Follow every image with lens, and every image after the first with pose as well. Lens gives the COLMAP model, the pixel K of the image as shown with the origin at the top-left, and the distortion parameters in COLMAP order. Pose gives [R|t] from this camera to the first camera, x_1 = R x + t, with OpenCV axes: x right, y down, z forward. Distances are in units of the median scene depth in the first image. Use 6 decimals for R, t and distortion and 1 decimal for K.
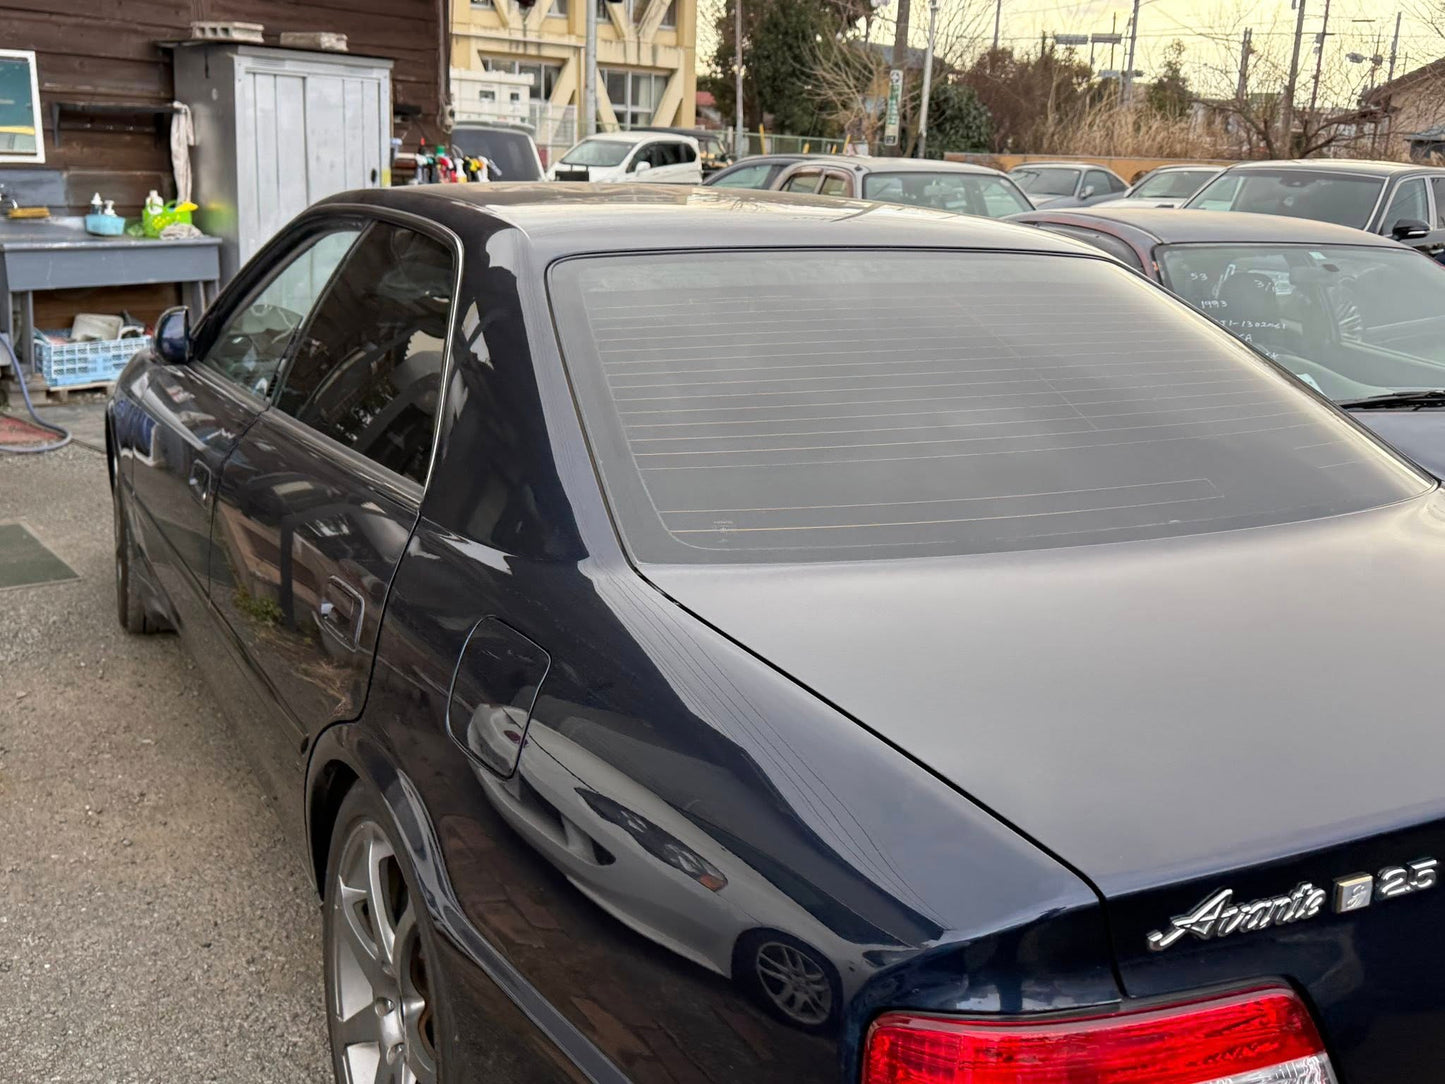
lens RADIAL K [[1414.8, 0, 726.9], [0, 1414.8, 549.1], [0, 0, 1]] dist [0.127236, -0.235046]
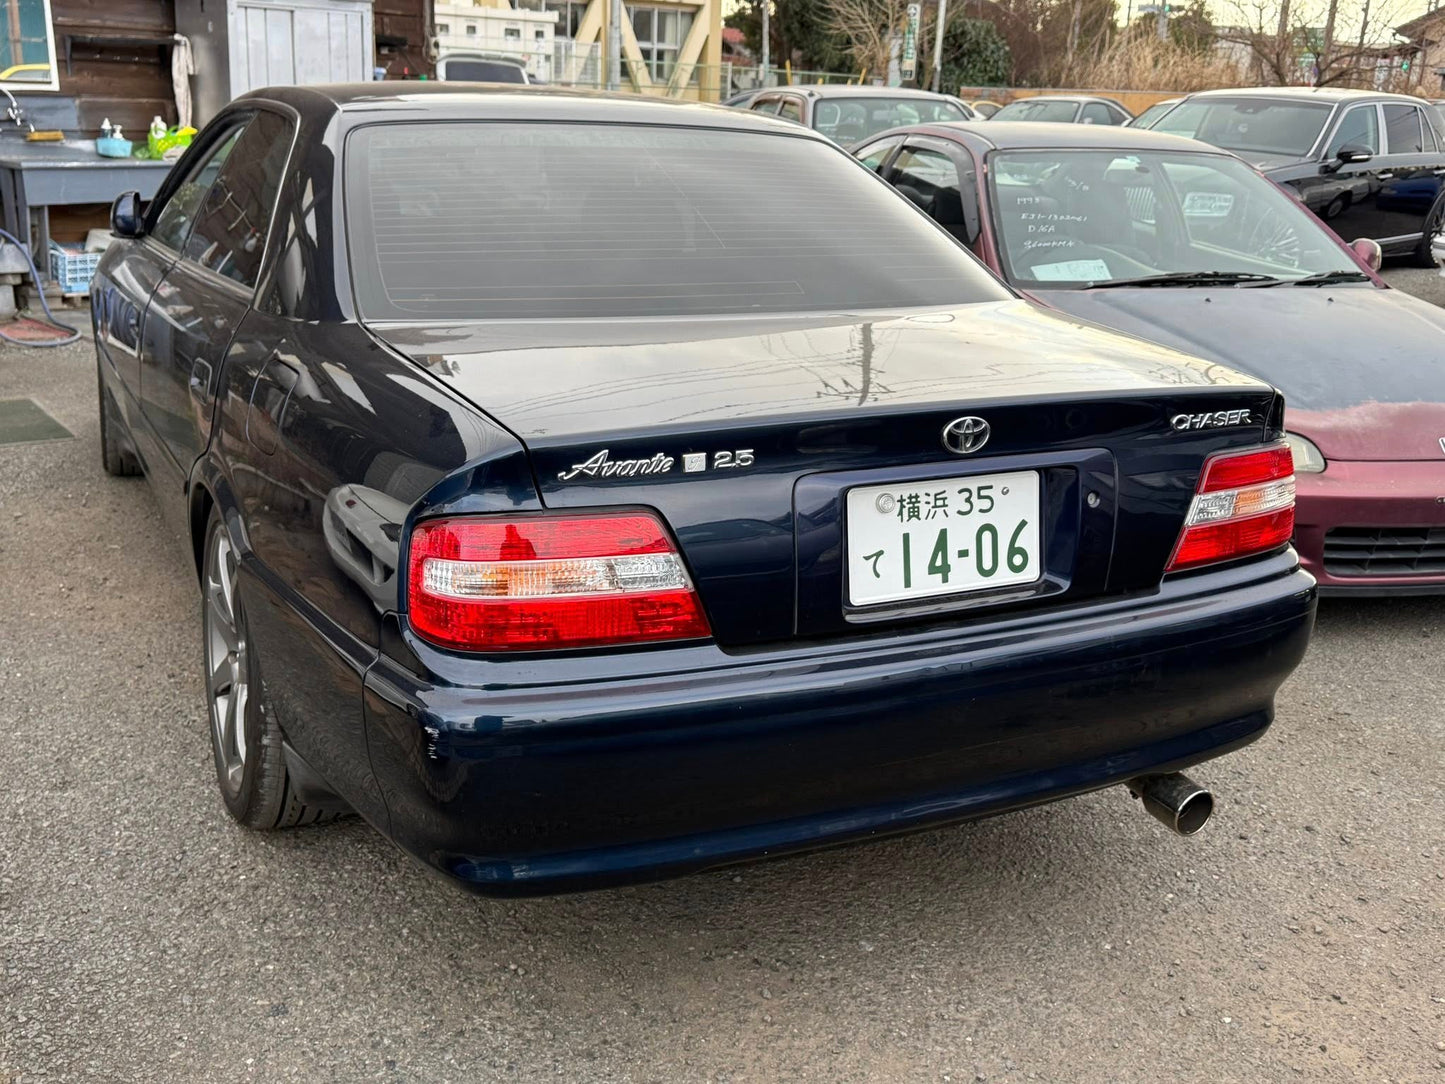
lens RADIAL K [[1399.2, 0, 698.6], [0, 1399.2, 546.1], [0, 0, 1]] dist [0.097076, -0.169186]
pose [[0.999244, 0.007989, -0.038038, 0.060296], [-0.006400, 0.999109, 0.041726, 0.032107], [0.038337, -0.041451, 0.998405, -0.083043]]
